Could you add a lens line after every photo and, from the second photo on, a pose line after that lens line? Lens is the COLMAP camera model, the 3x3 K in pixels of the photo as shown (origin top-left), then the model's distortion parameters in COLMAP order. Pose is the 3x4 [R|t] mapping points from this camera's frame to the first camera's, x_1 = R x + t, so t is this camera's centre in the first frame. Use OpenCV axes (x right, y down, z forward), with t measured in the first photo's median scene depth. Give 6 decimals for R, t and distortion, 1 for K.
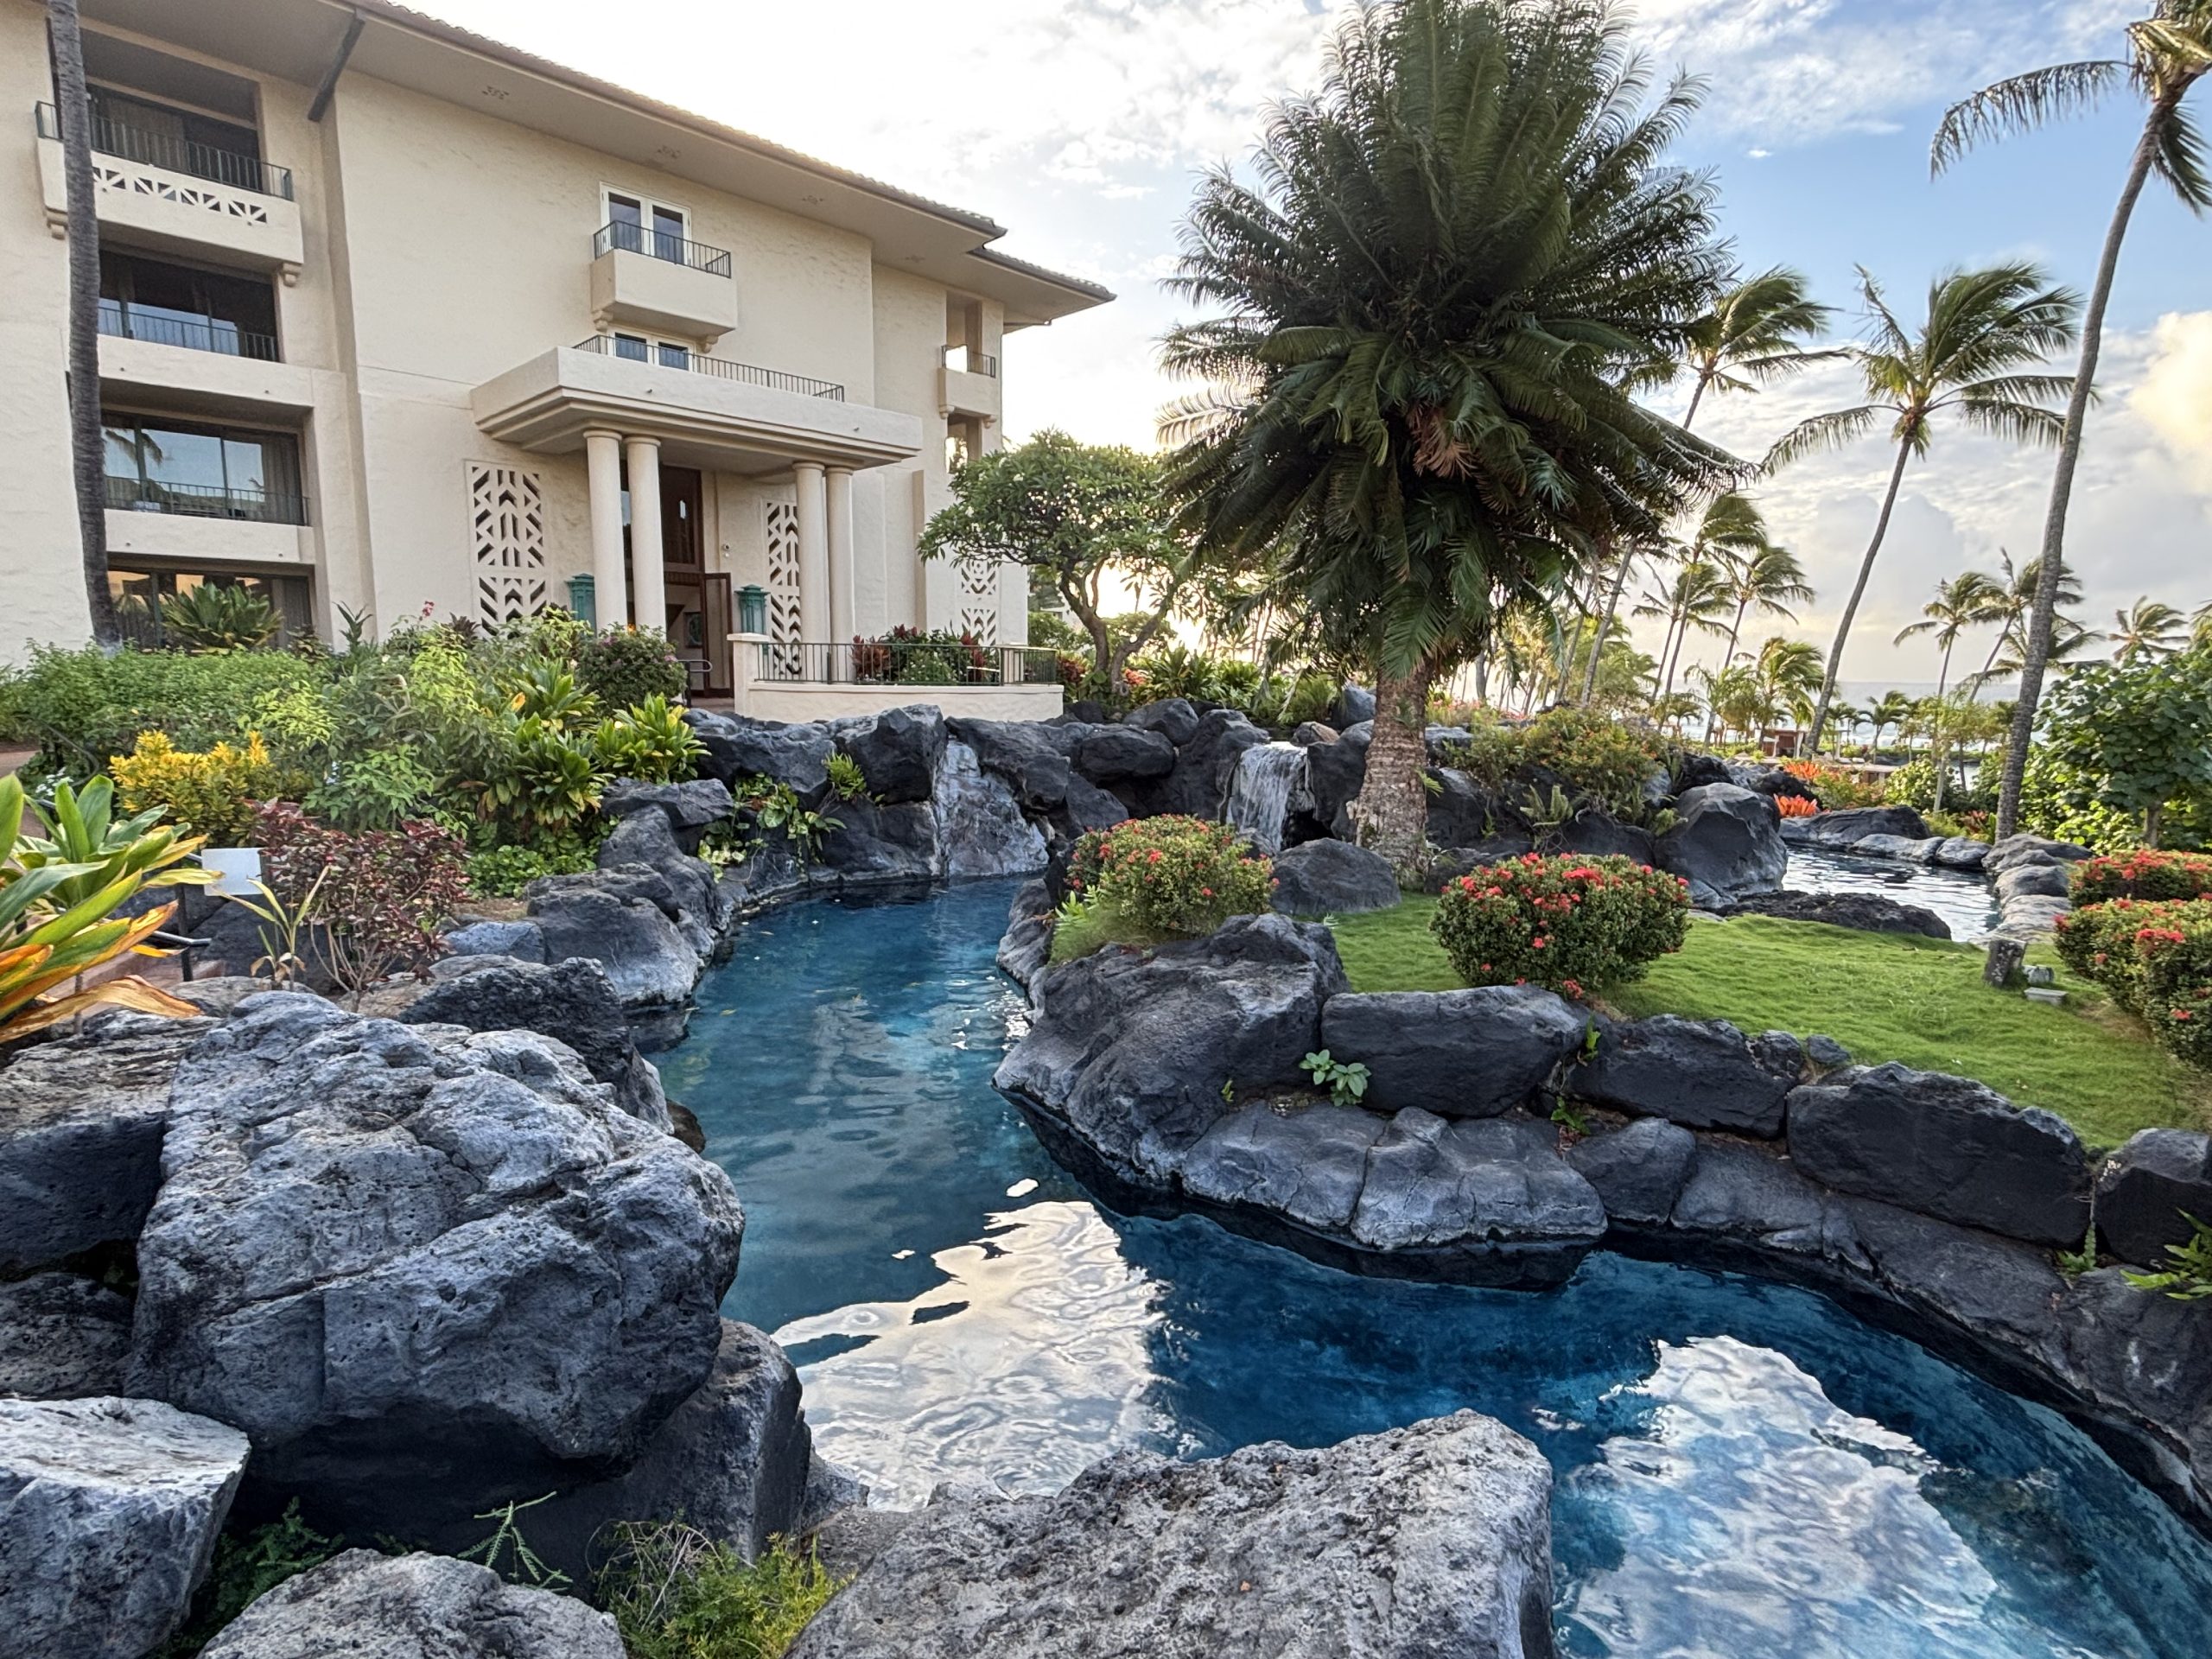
lens RADIAL K [[1143.5, 0, 1106.0], [0, 1143.5, 829.5], [0, 0, 1]] dist [-0.001587, 0.000897]
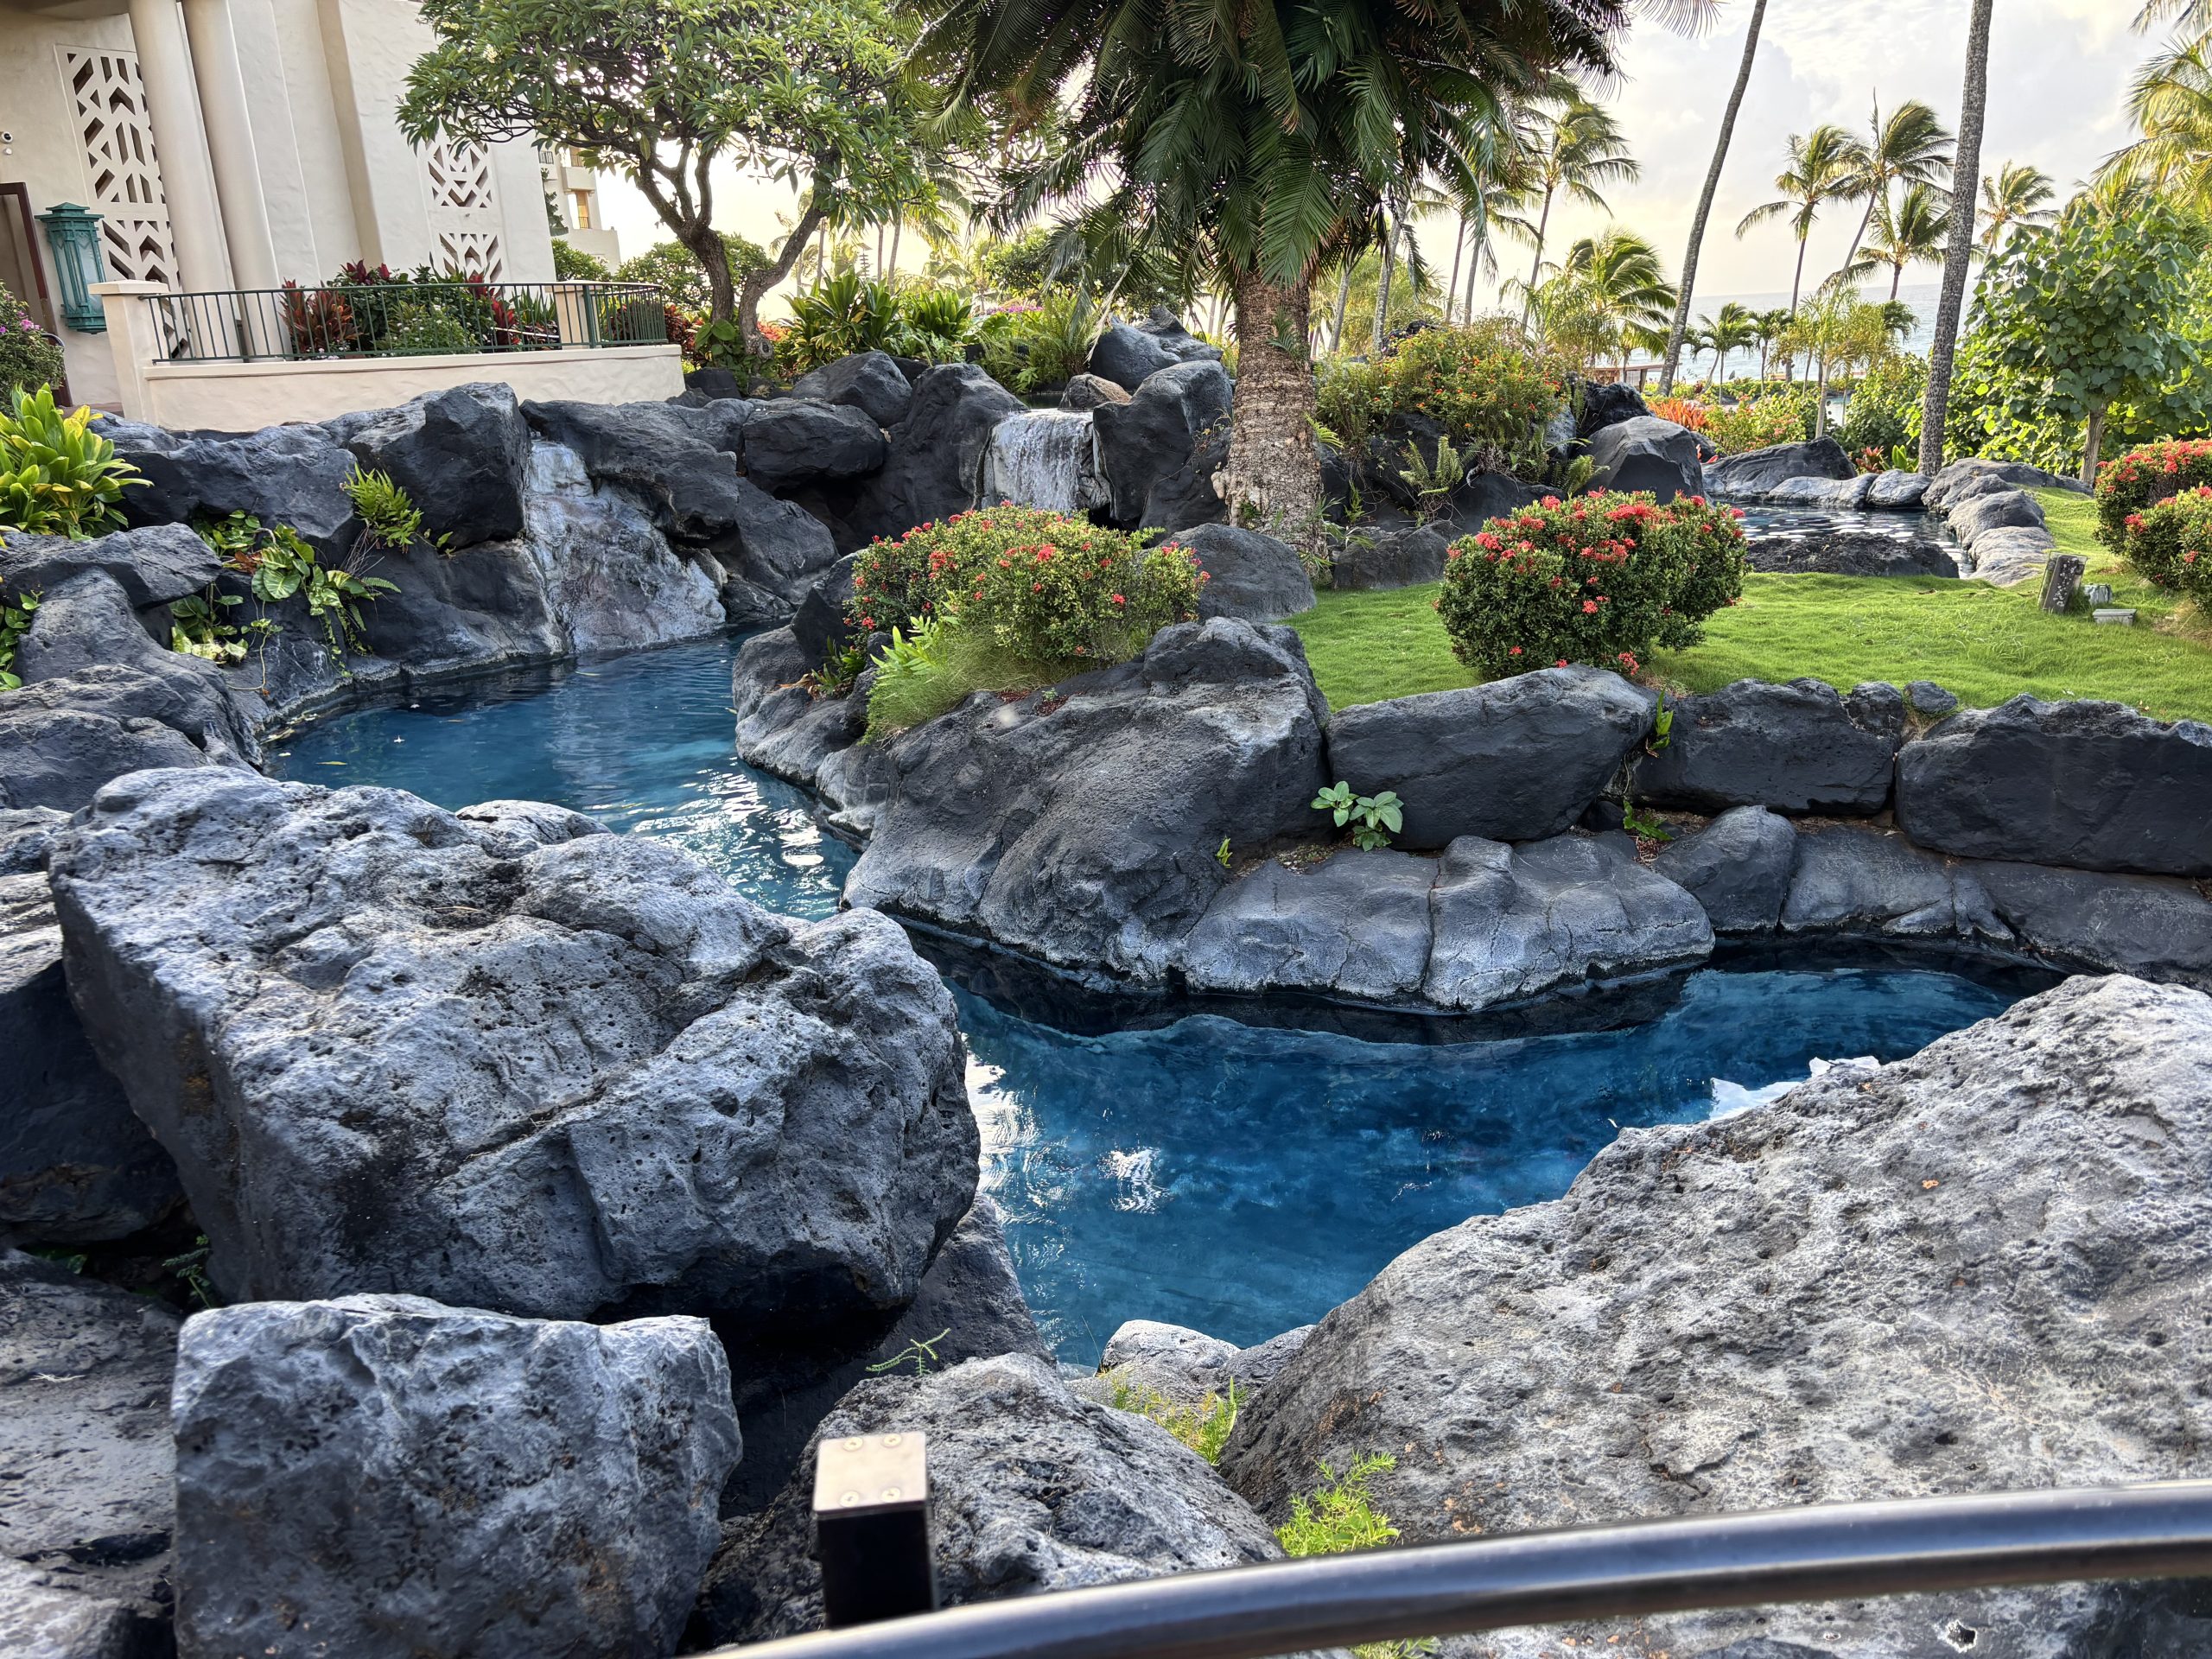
lens RADIAL K [[1666.9, 0, 1167.9], [0, 1666.9, 833.8], [0, 0, 1]] dist [0.060367, -0.070124]
pose [[0.959438, -0.134713, 0.247653, -0.181793], [0.093831, 0.980952, 0.170085, 0.030291], [-0.265848, -0.139949, 0.953802, -0.011388]]
